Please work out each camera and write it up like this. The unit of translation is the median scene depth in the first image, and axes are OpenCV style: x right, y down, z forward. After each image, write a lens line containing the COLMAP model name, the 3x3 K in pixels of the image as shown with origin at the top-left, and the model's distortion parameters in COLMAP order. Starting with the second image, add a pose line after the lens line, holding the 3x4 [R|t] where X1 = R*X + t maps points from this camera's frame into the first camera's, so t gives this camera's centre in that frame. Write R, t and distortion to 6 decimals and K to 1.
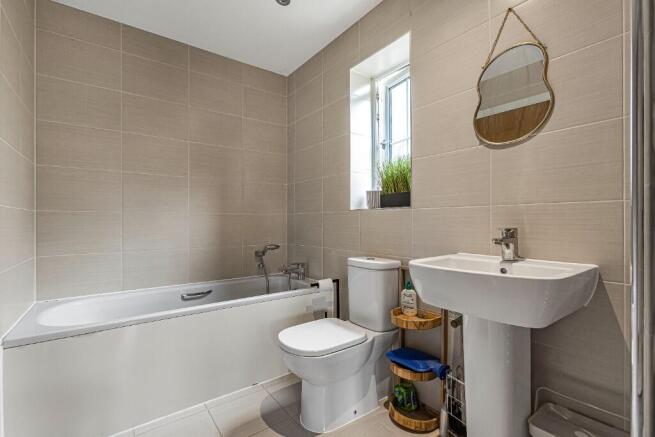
lens RADIAL K [[290.5, 0, 328.4], [0, 290.5, 214.0], [0, 0, 1]] dist [0.000782, 0.006695]
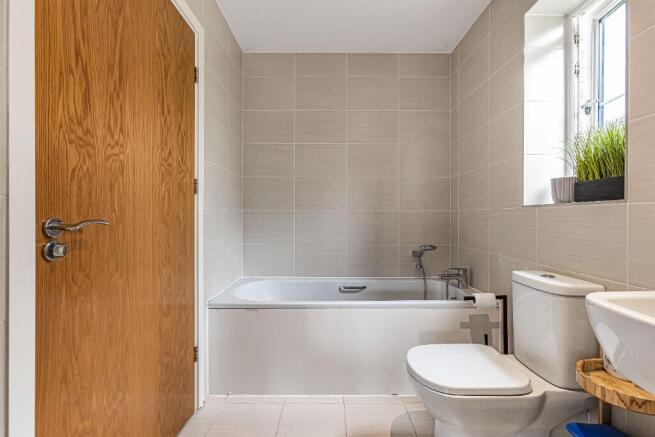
lens RADIAL K [[290.5, 0, 328.4], [0, 290.5, 214.0], [0, 0, 1]] dist [0.000782, 0.006695]
pose [[0.817873, -0.000610, -0.575398, 0.098582], [0.008578, 0.999901, 0.011131, -0.005979], [0.575334, -0.014040, 0.817798, 0.107226]]
